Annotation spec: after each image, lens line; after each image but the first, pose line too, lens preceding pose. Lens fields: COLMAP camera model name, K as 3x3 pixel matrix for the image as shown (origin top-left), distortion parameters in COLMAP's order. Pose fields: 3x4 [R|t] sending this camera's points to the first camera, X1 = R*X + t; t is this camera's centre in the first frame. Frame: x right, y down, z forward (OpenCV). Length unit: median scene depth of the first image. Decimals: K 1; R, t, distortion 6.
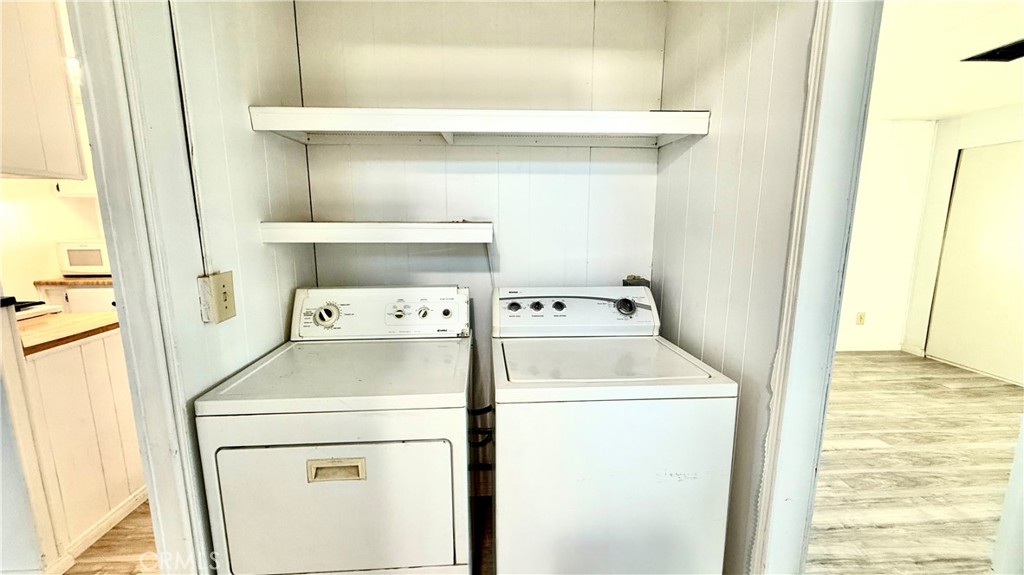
lens RADIAL K [[407.9, 0, 509.9], [0, 407.9, 286.1], [0, 0, 1]] dist [0.000339, -0.000042]
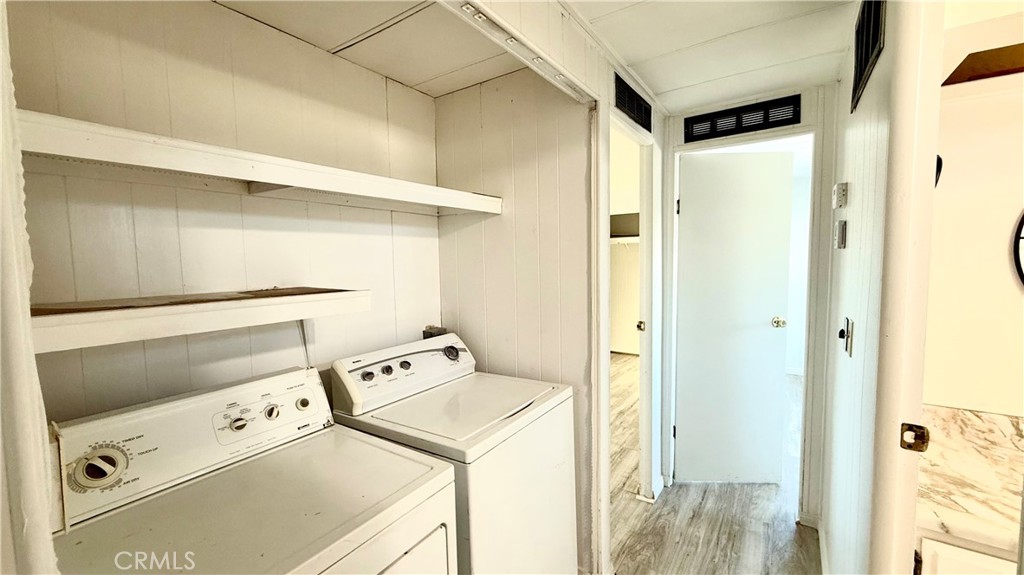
lens RADIAL K [[407.9, 0, 509.9], [0, 407.9, 286.1], [0, 0, 1]] dist [0.000339, -0.000042]
pose [[0.609900, -0.065047, 0.789804, -0.463236], [0.147788, 0.988478, -0.032715, -0.067164], [-0.778576, 0.136677, 0.612486, 0.137166]]
